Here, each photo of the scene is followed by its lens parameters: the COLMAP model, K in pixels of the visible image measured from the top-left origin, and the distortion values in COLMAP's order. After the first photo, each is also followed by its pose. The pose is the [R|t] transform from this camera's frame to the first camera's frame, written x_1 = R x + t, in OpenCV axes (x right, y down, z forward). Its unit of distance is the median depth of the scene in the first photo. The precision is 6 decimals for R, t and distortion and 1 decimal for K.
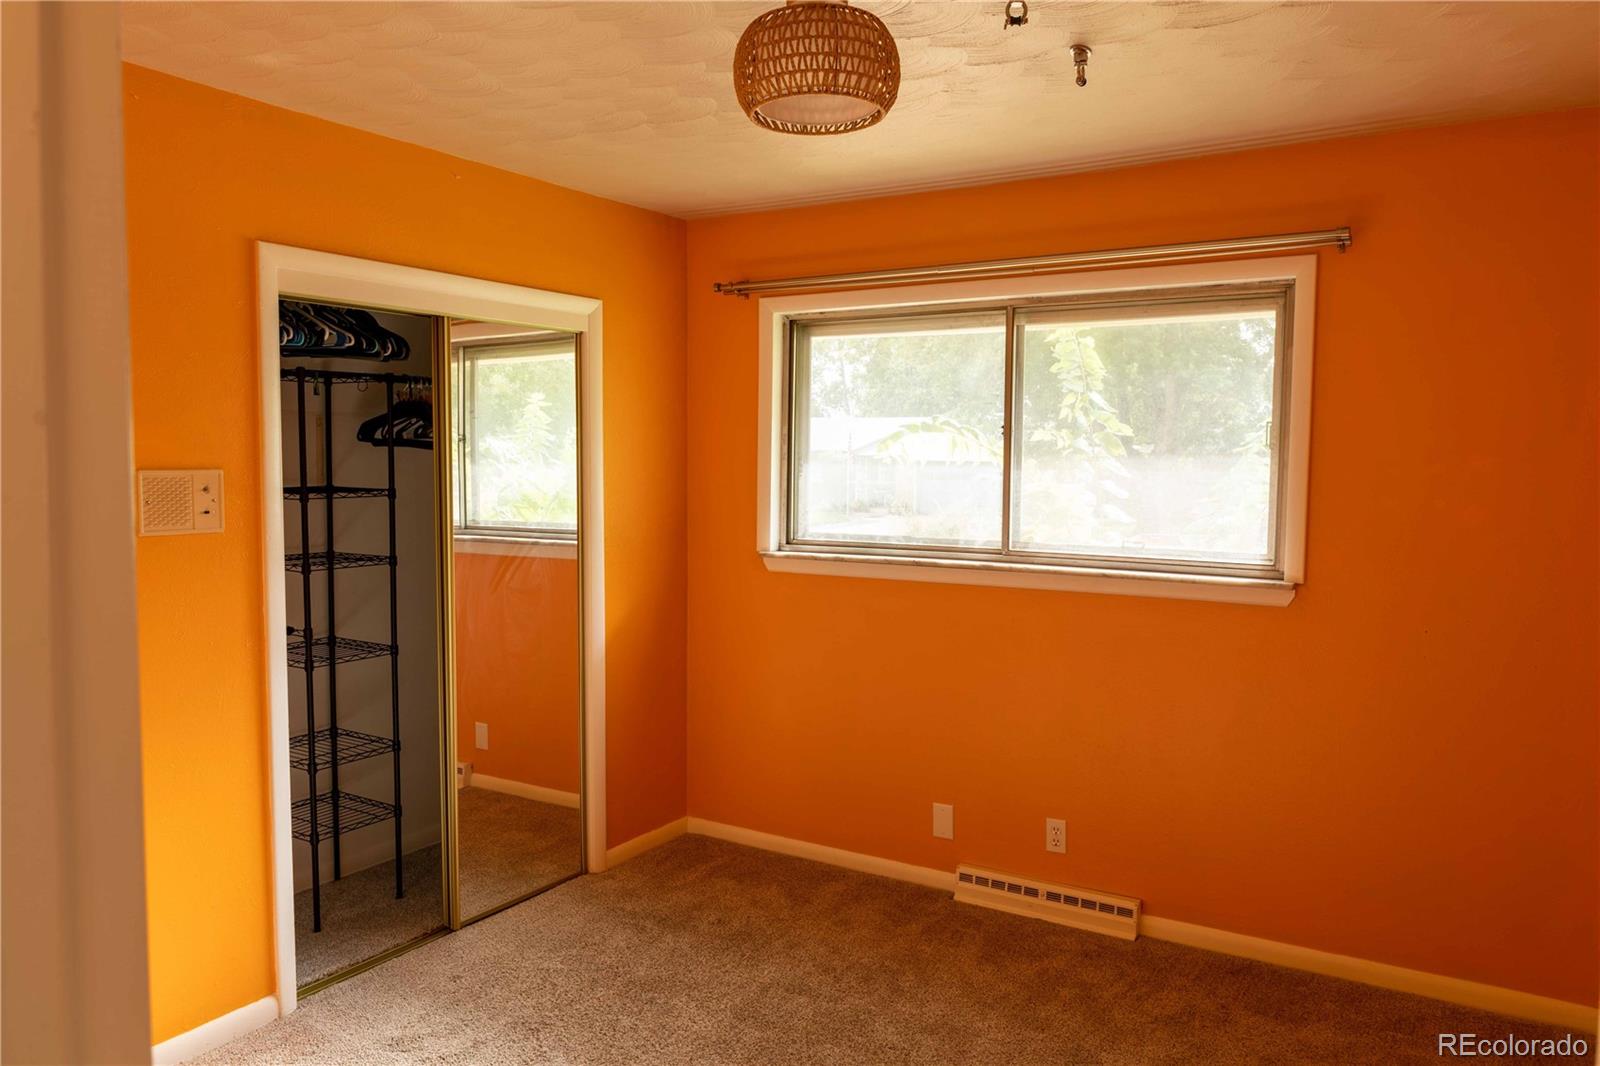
lens RADIAL K [[1167.6, 0, 800.0], [0, 1167.6, 533.0], [0, 0, 1]] dist [0.035094, 0.001266]
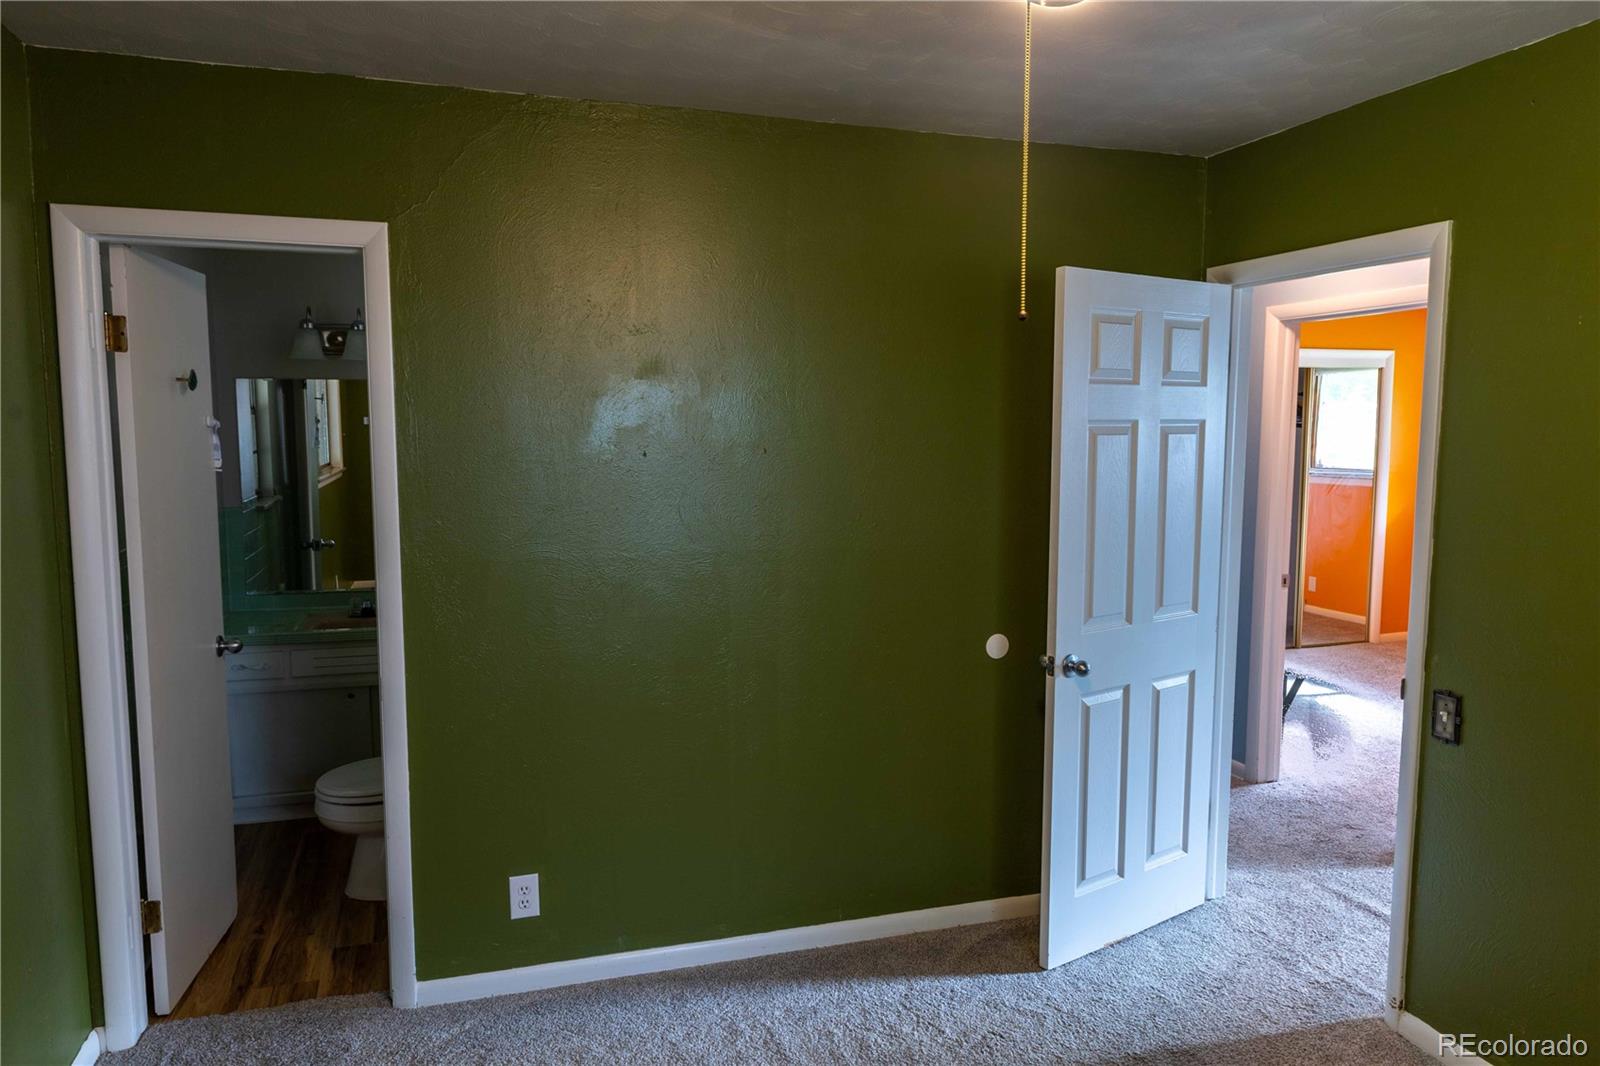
lens RADIAL K [[1080.4, 0, 800.0], [0, 1080.4, 533.0], [0, 0, 1]] dist [-0.005596, -0.001278]
pose [[0.777127, 0.057321, -0.626728, 0.193971], [-0.042709, 0.998351, 0.038352, 0.073746], [0.627893, -0.003037, 0.778293, -0.972061]]
